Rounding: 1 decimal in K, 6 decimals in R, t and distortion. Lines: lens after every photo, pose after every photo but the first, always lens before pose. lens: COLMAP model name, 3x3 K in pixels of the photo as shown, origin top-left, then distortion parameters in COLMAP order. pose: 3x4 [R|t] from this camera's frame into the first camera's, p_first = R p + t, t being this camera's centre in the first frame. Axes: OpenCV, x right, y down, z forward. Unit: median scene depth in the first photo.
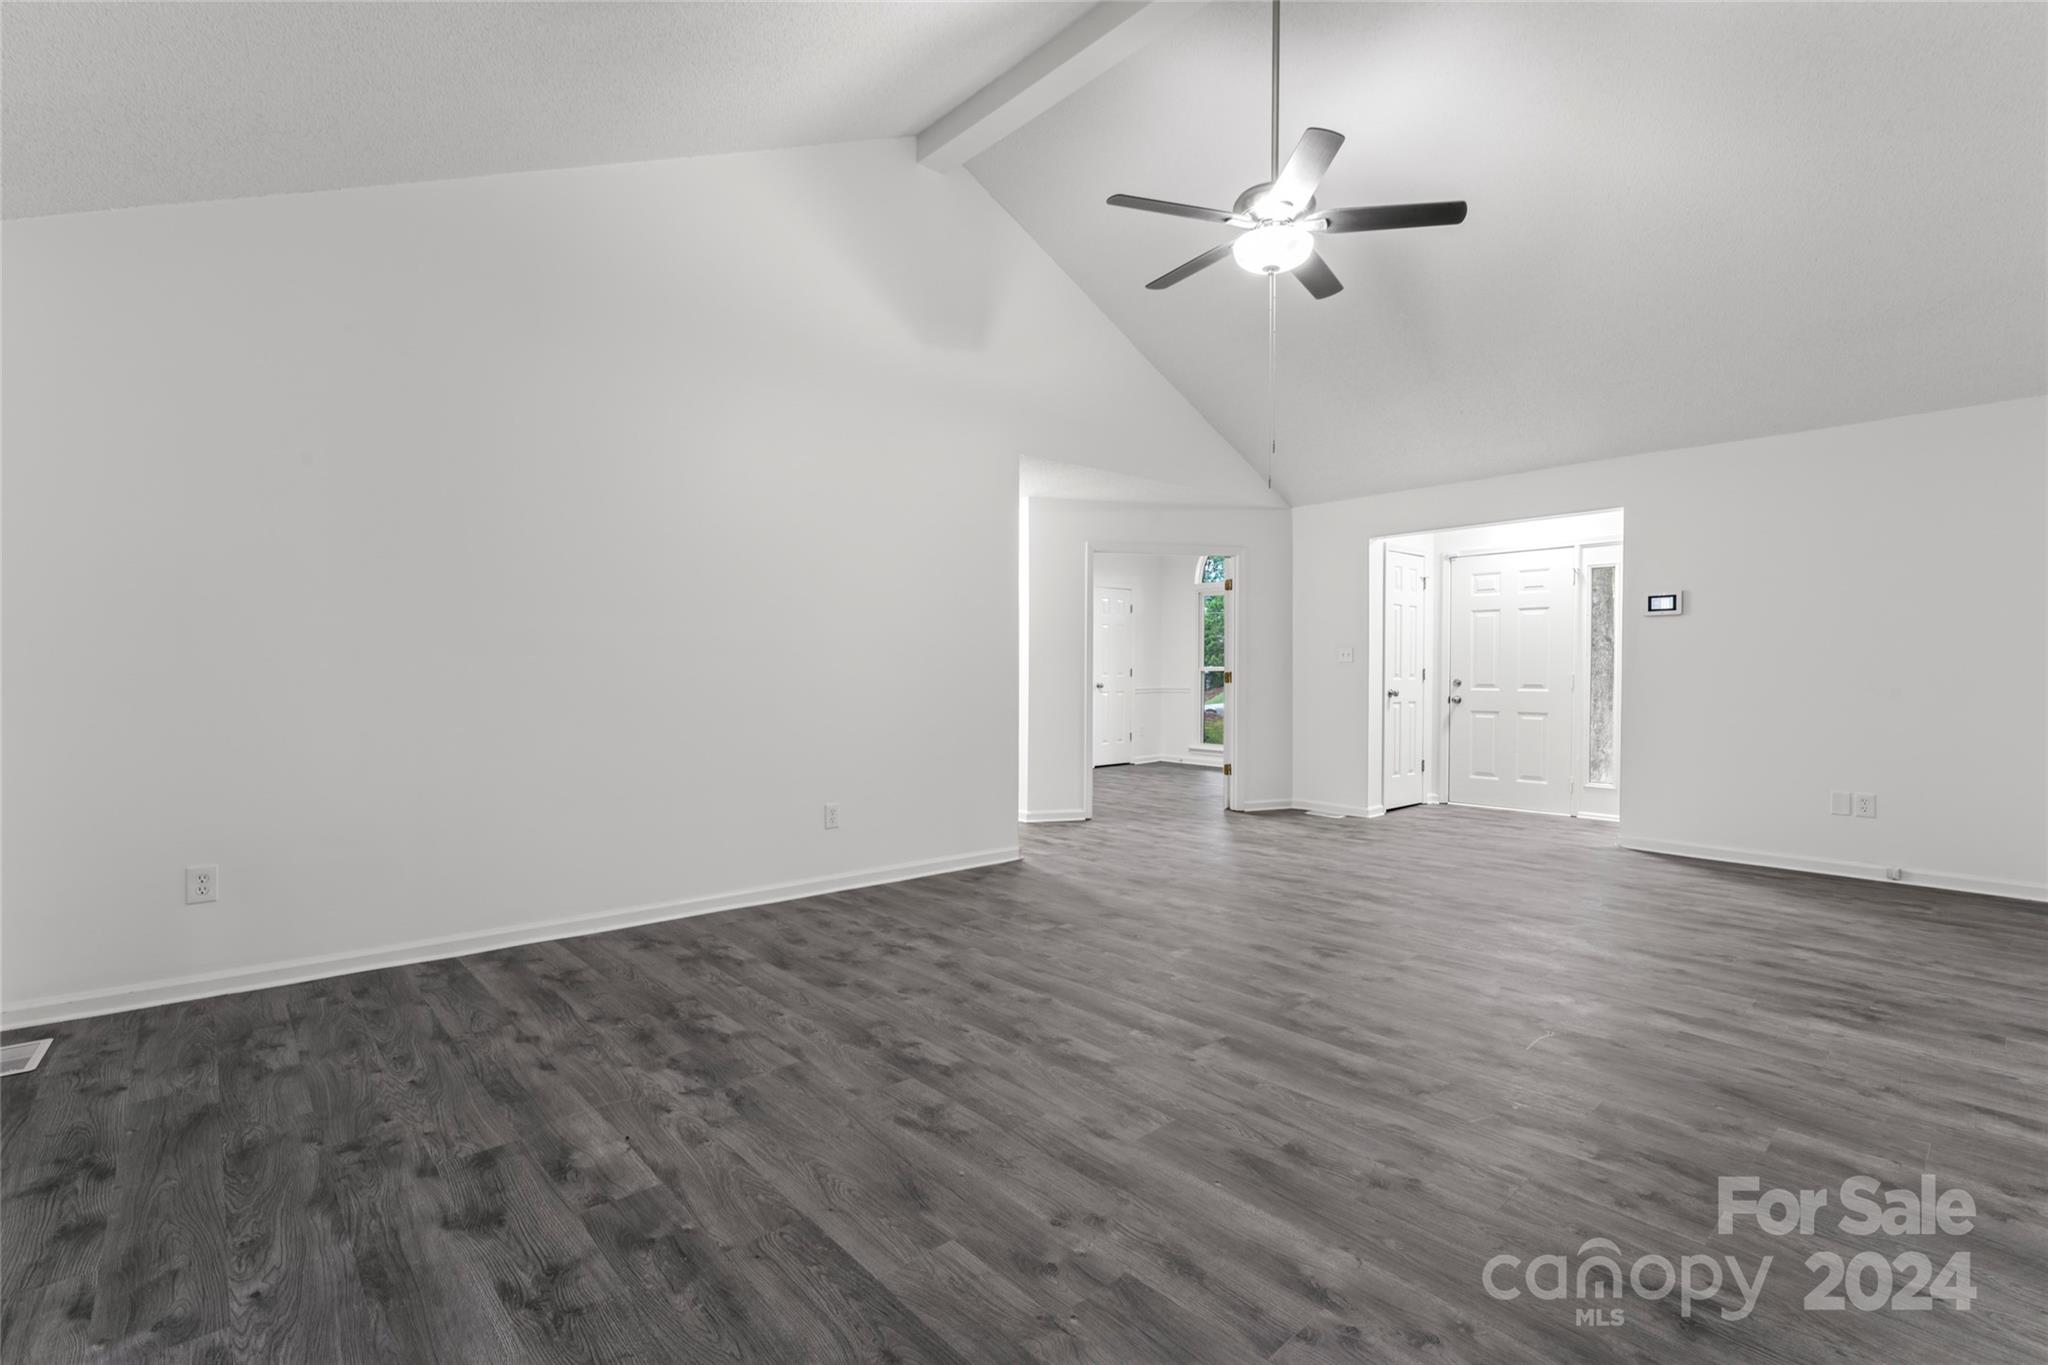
lens RADIAL K [[919.4, 0, 1023.3], [0, 919.4, 676.3], [0, 0, 1]] dist [-0.003992, 0.000263]
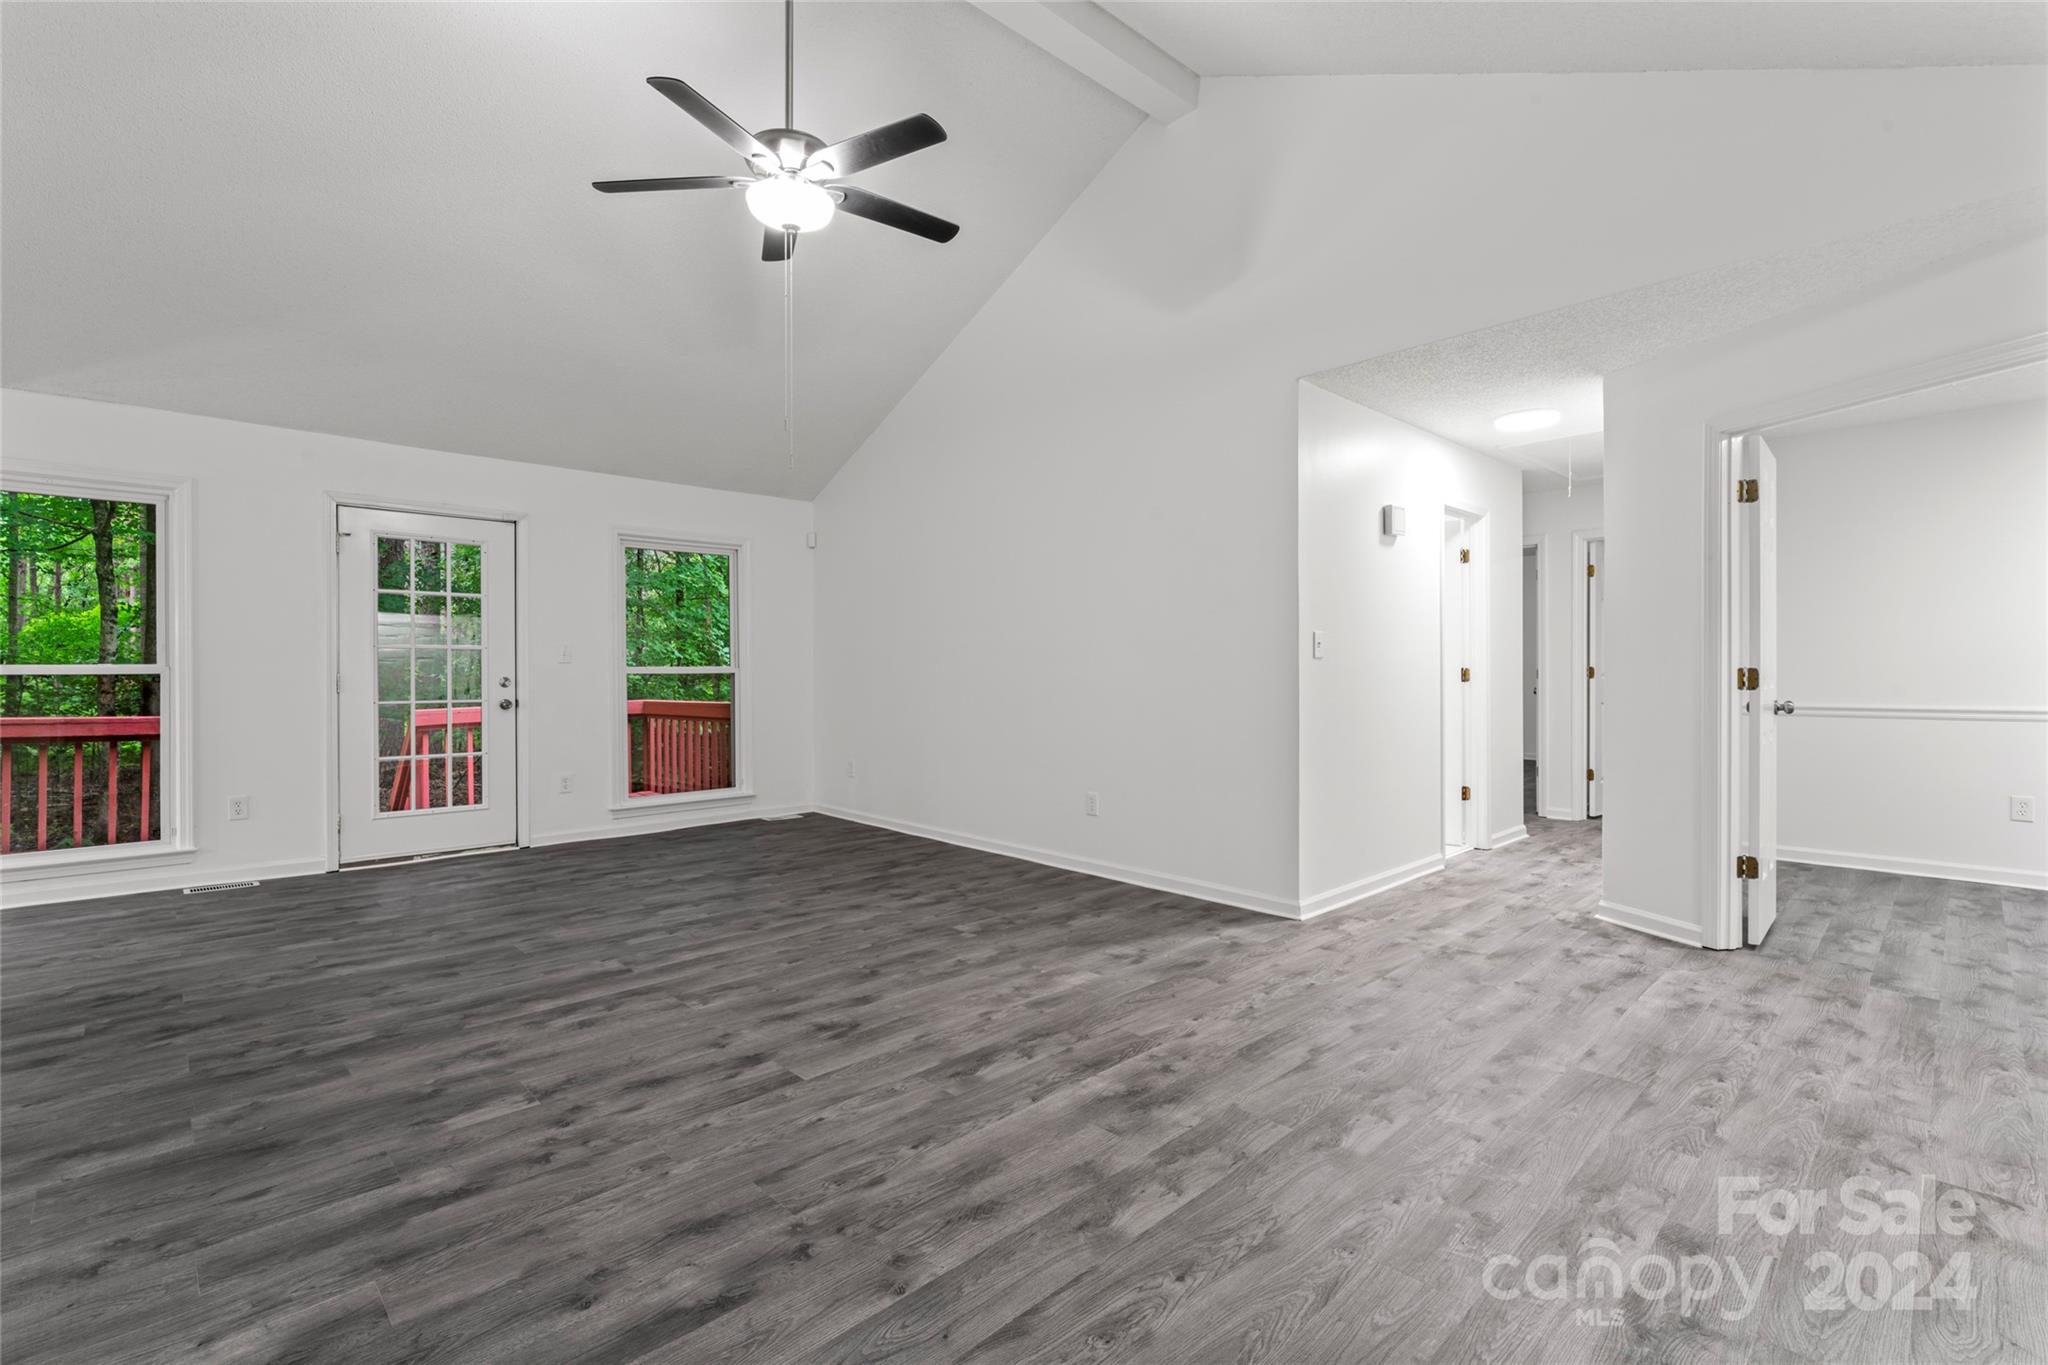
lens RADIAL K [[919.4, 0, 1016.6], [0, 919.4, 676.1], [0, 0, 1]] dist [-0.003992, 0.000263]
pose [[0.030207, 0.004624, -0.999533, 1.436608], [-0.002109, 0.999987, 0.004562, -0.005545], [0.999541, 0.001970, 0.030216, 1.455049]]
